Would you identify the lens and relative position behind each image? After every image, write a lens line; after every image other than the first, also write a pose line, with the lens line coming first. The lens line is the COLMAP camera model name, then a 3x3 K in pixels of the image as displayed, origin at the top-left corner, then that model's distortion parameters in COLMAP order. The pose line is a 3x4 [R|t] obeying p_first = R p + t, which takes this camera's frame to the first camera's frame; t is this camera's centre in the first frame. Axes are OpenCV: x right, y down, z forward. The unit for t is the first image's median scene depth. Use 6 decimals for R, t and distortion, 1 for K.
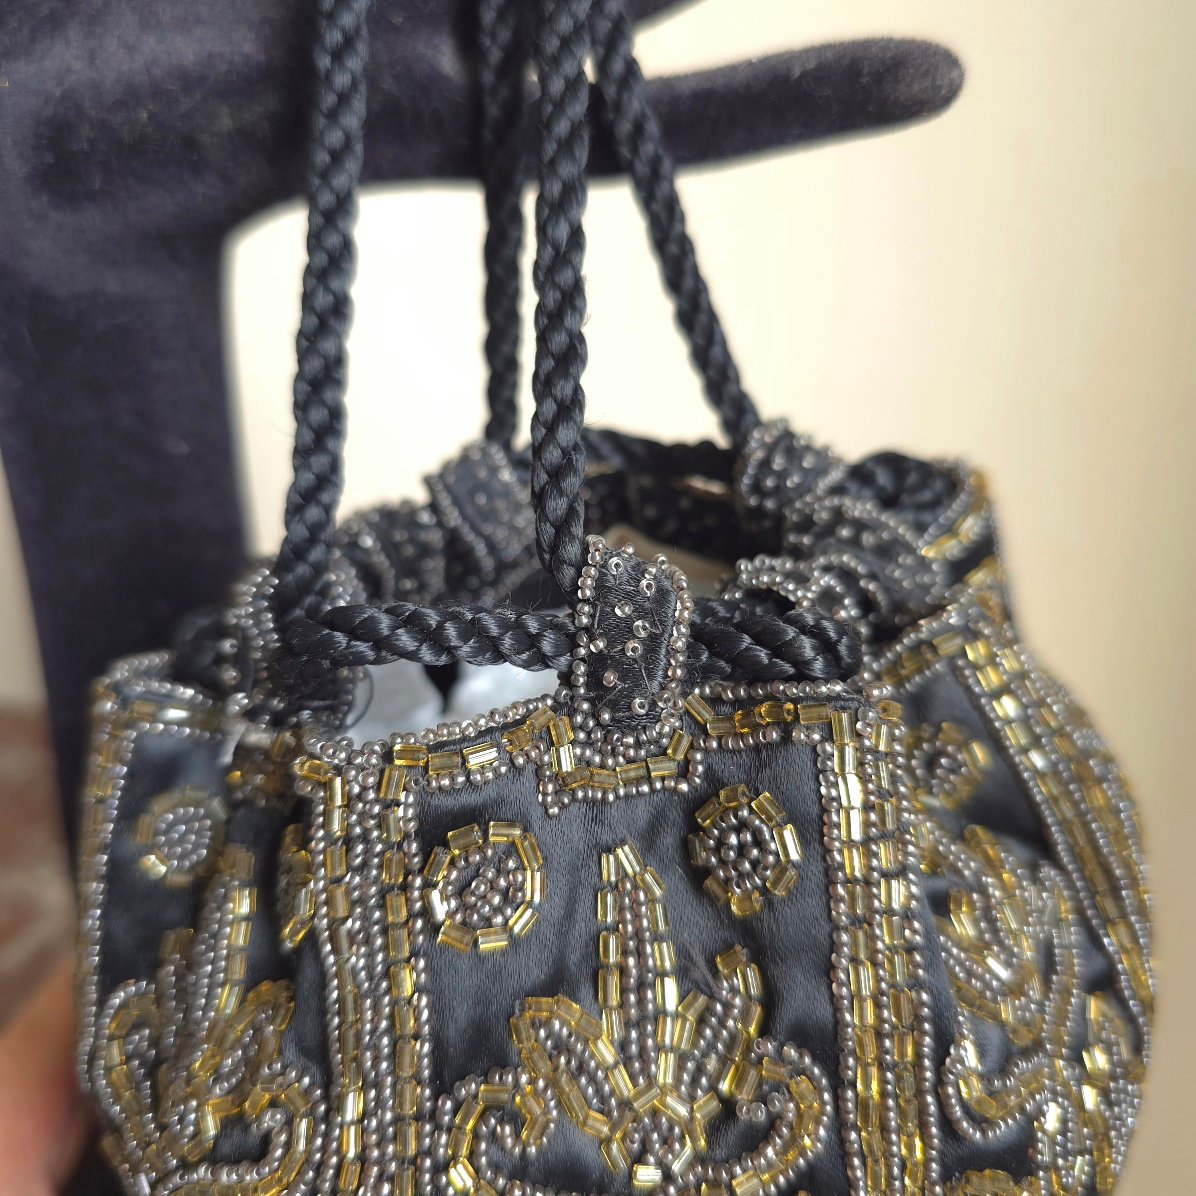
lens RADIAL K [[1049.9, 0, 591.7], [0, 1049.9, 588.3], [0, 0, 1]] dist [-0.041960, 0.005377]
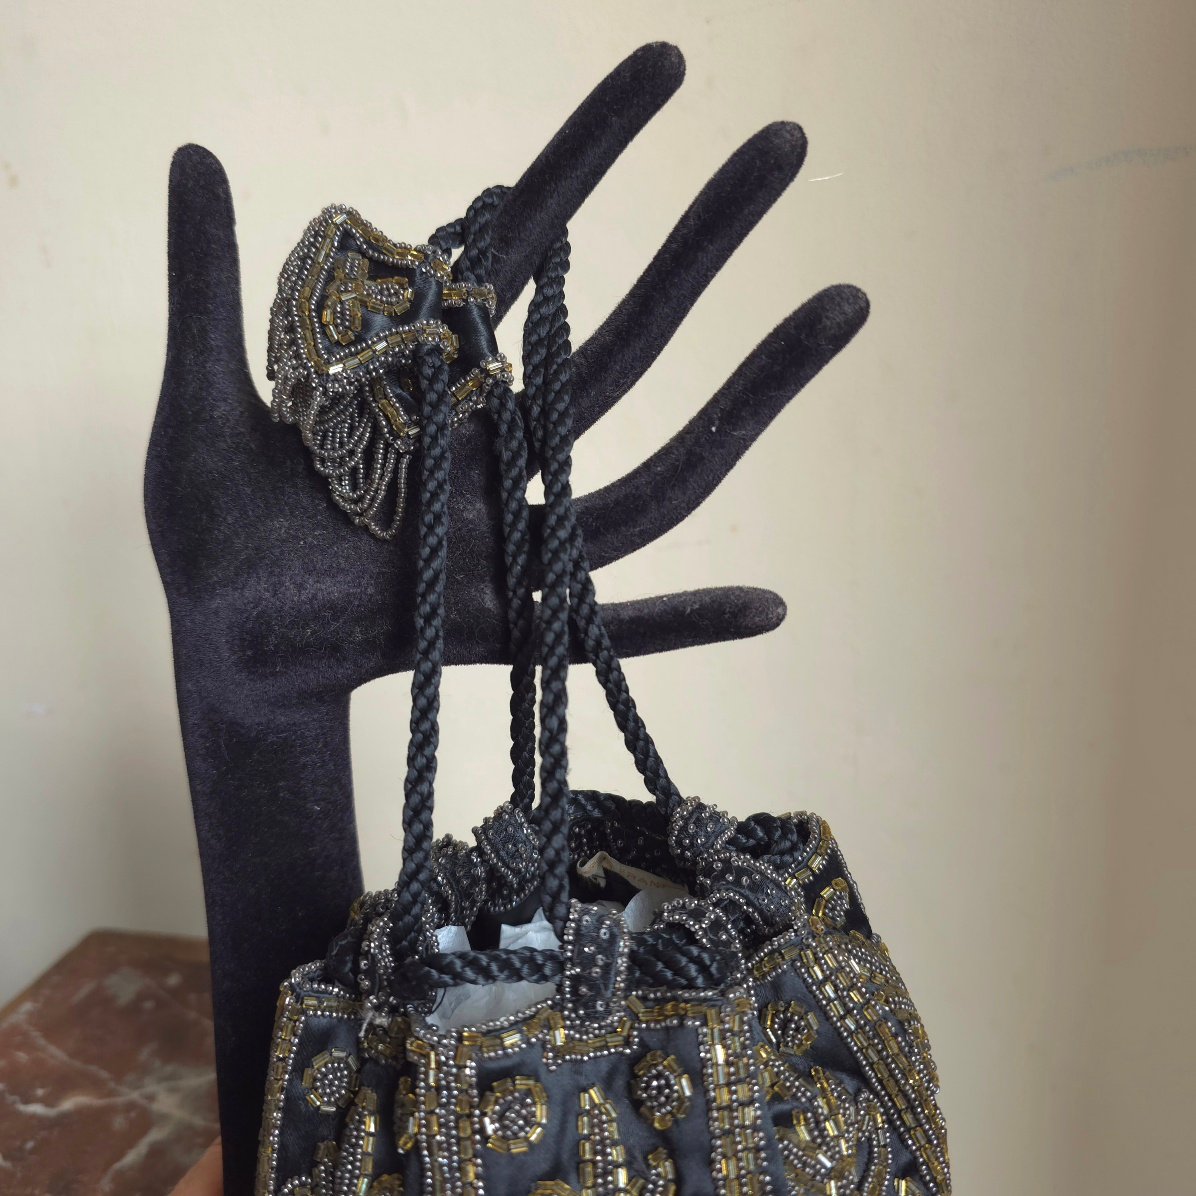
lens RADIAL K [[1049.9, 0, 592.4], [0, 1049.9, 562.6], [0, 0, 1]] dist [-0.041960, 0.005377]
pose [[0.999572, -0.023686, -0.017150, 0.073998], [0.020079, 0.982273, -0.186378, -0.271383], [0.021260, 0.185954, 0.982328, -0.805419]]
